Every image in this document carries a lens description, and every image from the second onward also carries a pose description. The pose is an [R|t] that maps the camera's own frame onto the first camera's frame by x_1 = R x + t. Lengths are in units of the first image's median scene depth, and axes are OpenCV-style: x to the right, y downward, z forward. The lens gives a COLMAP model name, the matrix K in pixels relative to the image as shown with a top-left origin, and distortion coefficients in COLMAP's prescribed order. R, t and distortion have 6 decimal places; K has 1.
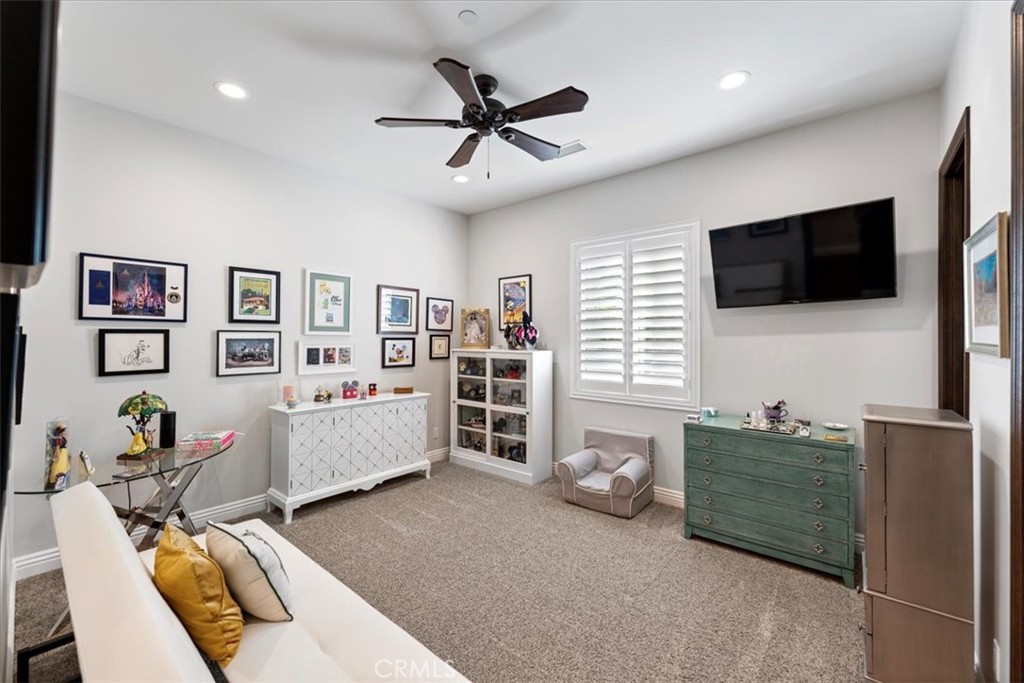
lens RADIAL K [[417.4, 0, 515.3], [0, 417.4, 335.3], [0, 0, 1]] dist [-0.002934, 0.000164]
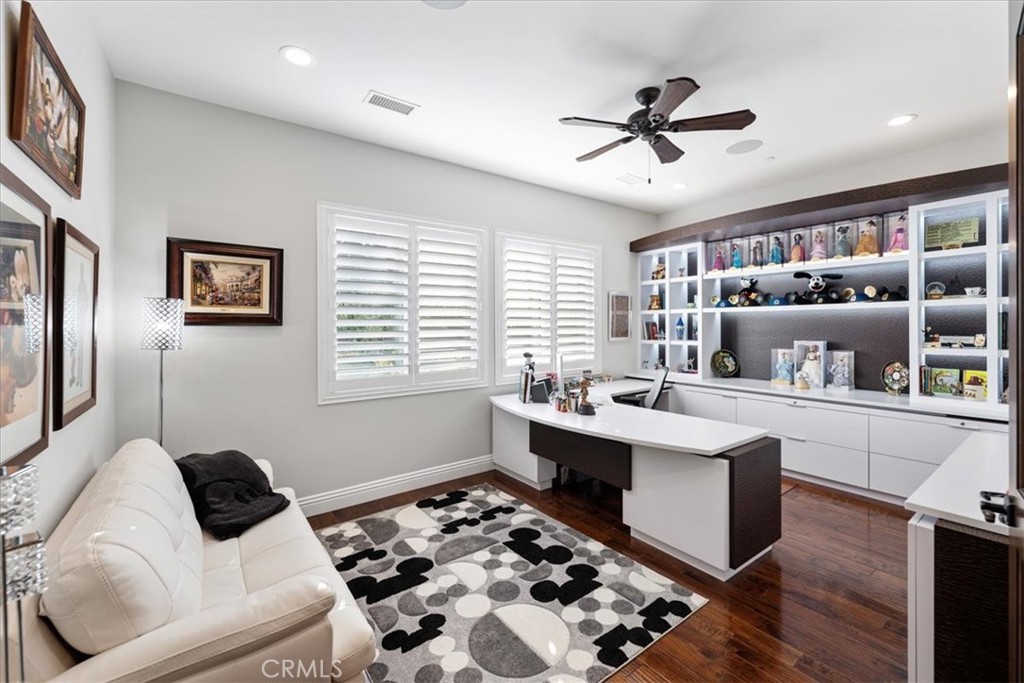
lens RADIAL K [[417.4, 0, 515.3], [0, 417.4, 335.3], [0, 0, 1]] dist [-0.002934, 0.000164]
pose [[0.229830, -0.033118, 0.972667, -0.689906], [-0.000922, 0.999413, 0.034246, -0.009580], [-0.973230, -0.008767, 0.229665, 0.618723]]
